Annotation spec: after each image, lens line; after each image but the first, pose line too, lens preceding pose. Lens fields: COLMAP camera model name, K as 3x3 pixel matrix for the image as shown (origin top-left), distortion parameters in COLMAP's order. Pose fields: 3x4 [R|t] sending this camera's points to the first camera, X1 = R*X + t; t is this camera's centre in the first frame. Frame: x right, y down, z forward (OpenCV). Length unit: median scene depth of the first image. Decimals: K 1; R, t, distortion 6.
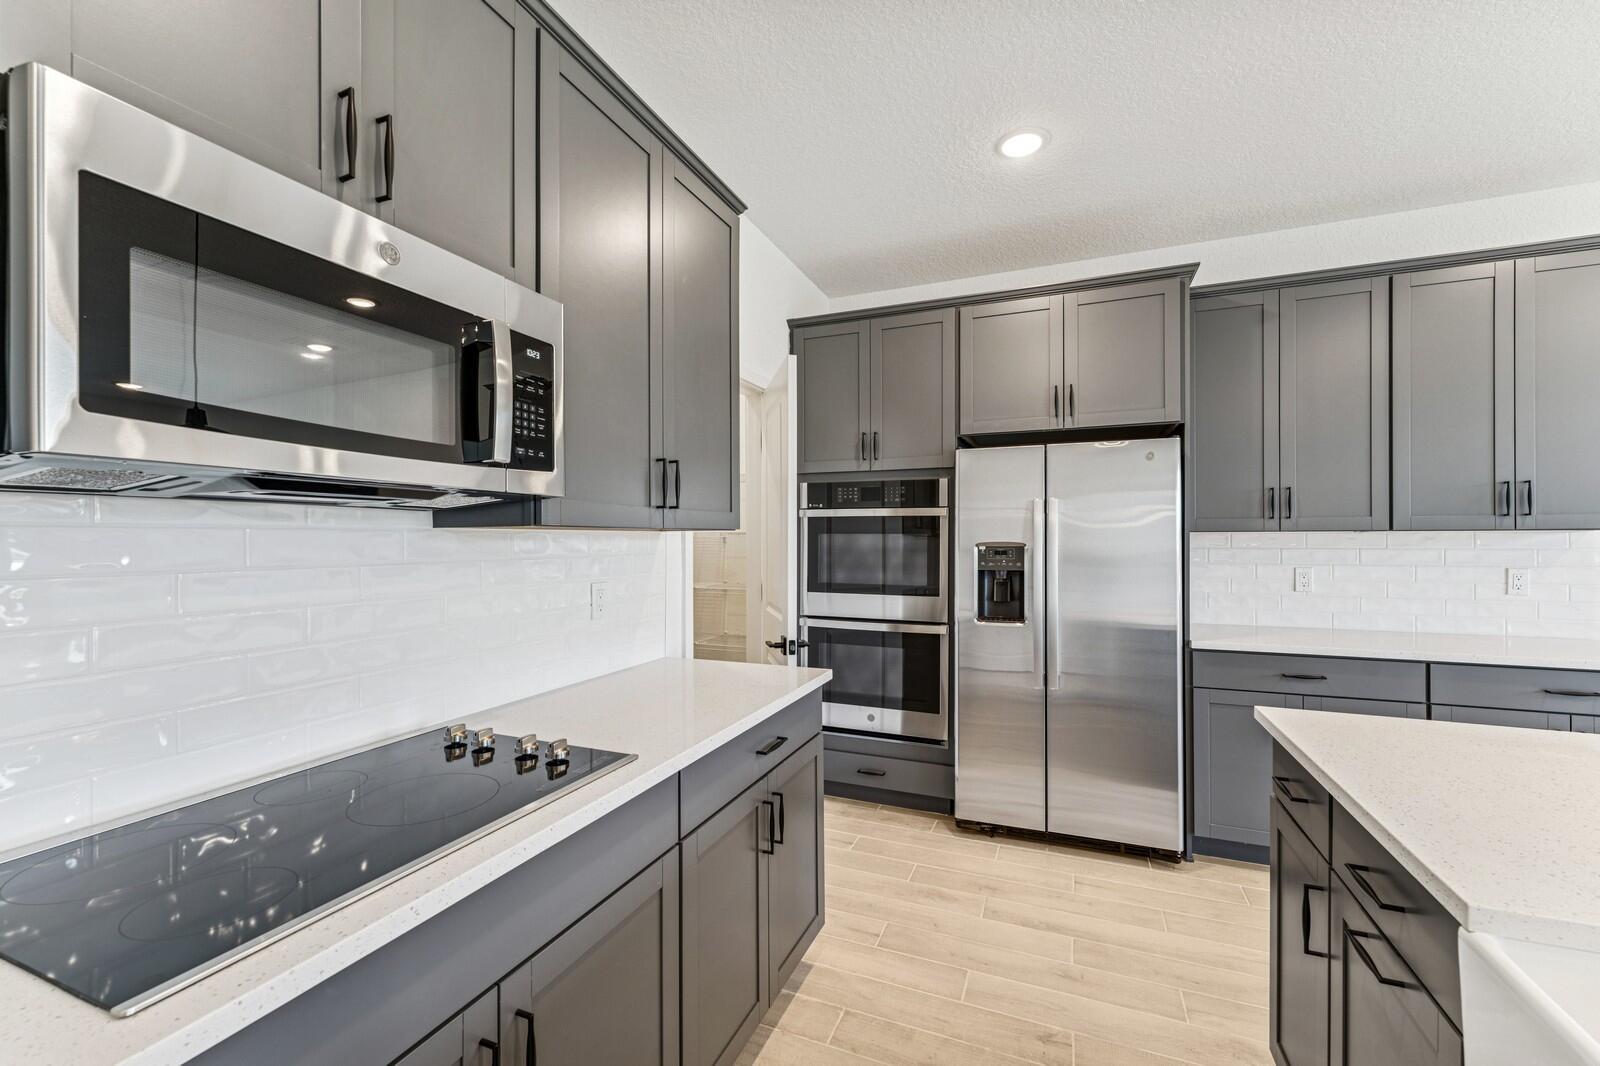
lens RADIAL K [[658.4, 0, 799.6], [0, 658.4, 537.7], [0, 0, 1]] dist [-0.001642, 0.000471]
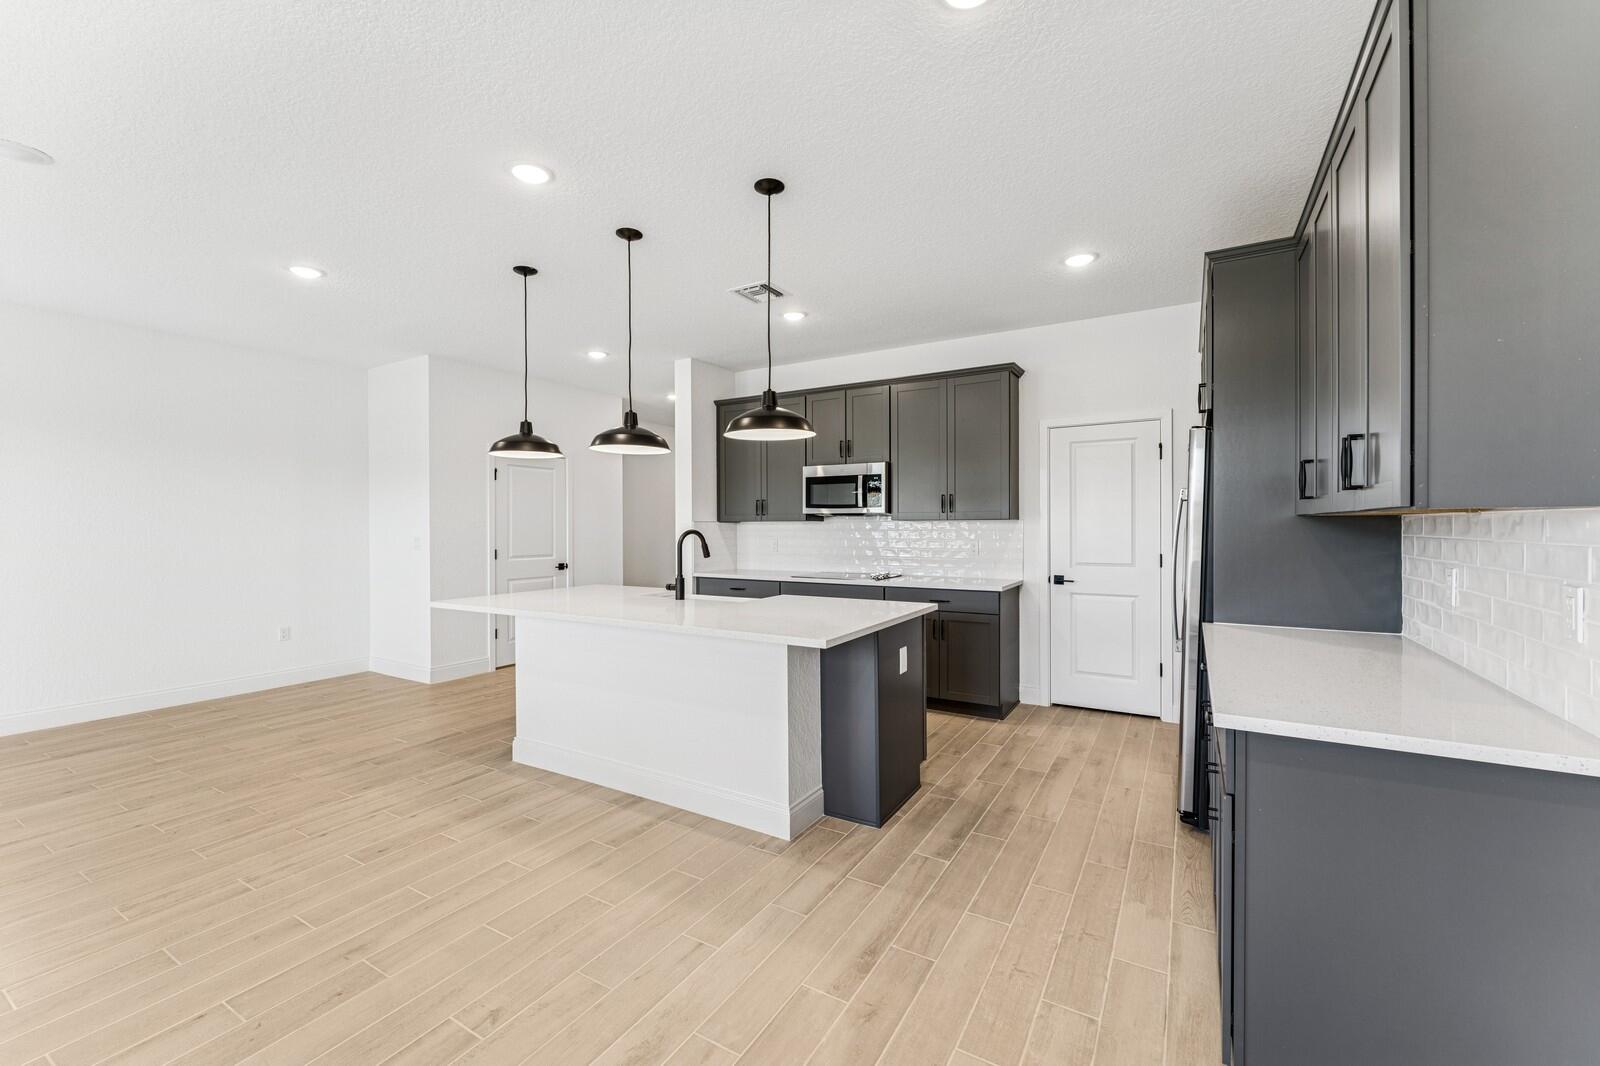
lens RADIAL K [[658.4, 0, 799.6], [0, 658.4, 537.7], [0, 0, 1]] dist [-0.001642, 0.000471]
pose [[-0.143554, 0.020022, -0.989440, 1.680255], [0.002217, 0.999799, 0.019910, 0.000932], [0.989640, 0.000665, -0.143570, 0.511053]]
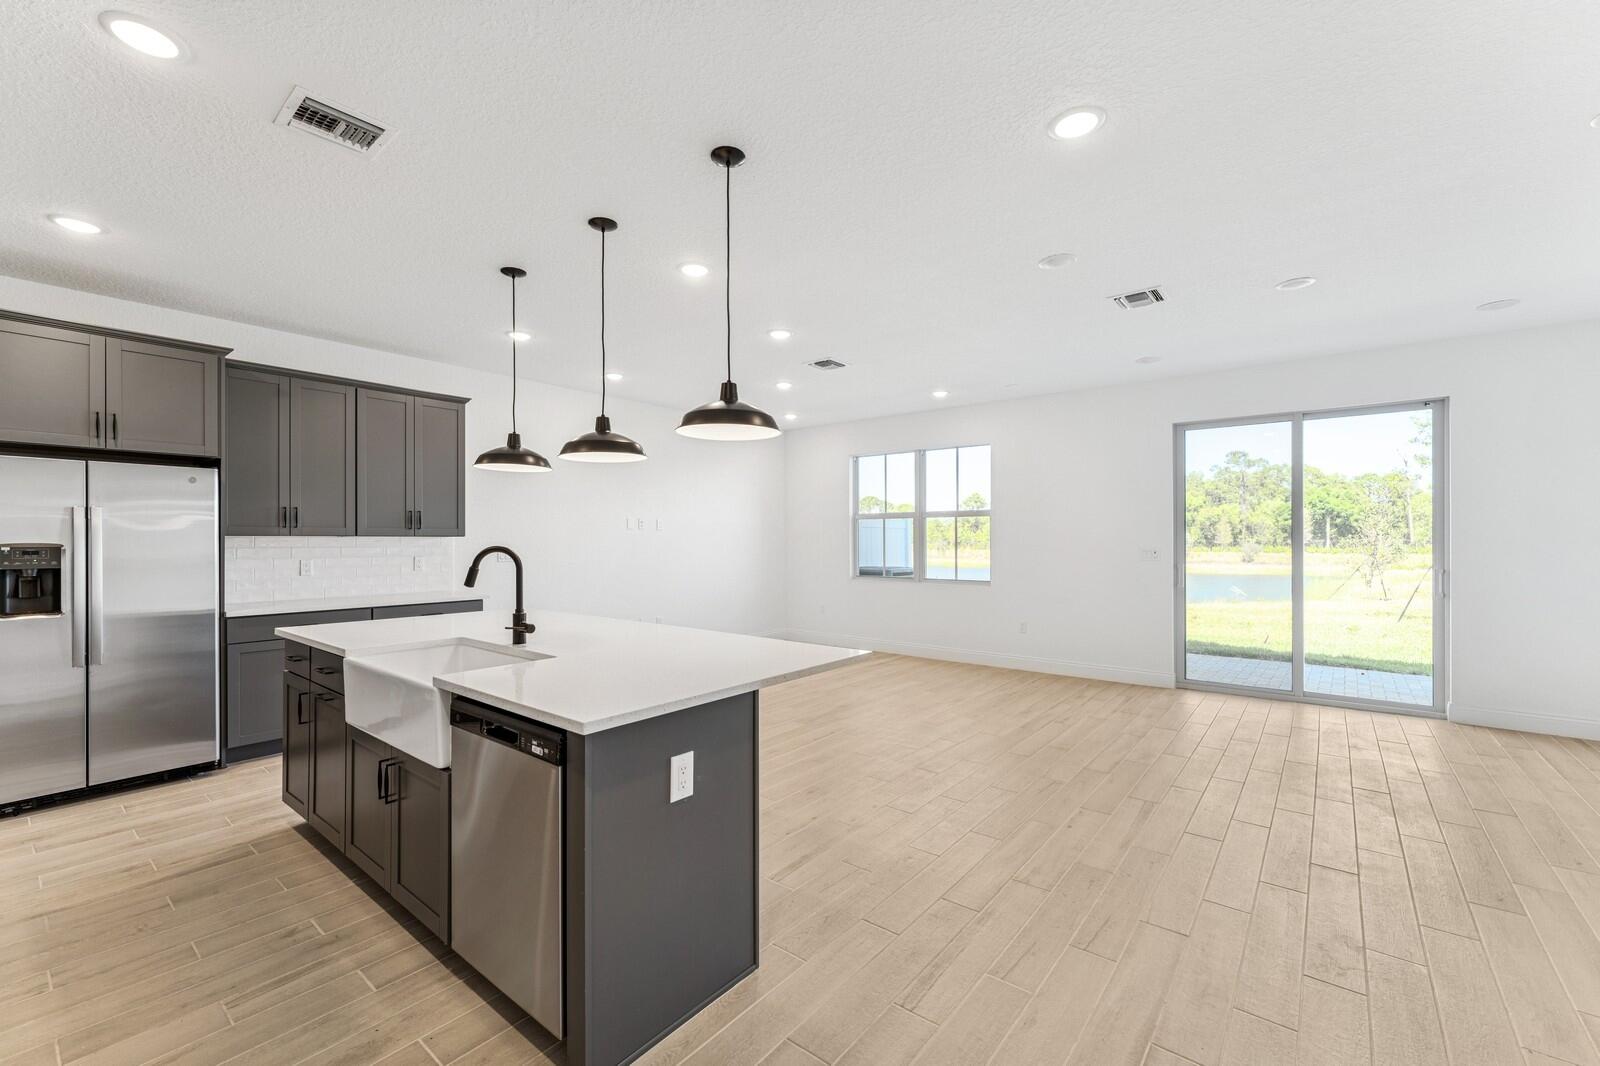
lens RADIAL K [[658.4, 0, 799.6], [0, 658.4, 537.7], [0, 0, 1]] dist [-0.001642, 0.000471]
pose [[0.281601, 0.005900, 0.959514, -0.416502], [0.001031, 0.999979, -0.006451, 0.006058], [-0.959531, 0.002806, 0.281589, -0.585293]]
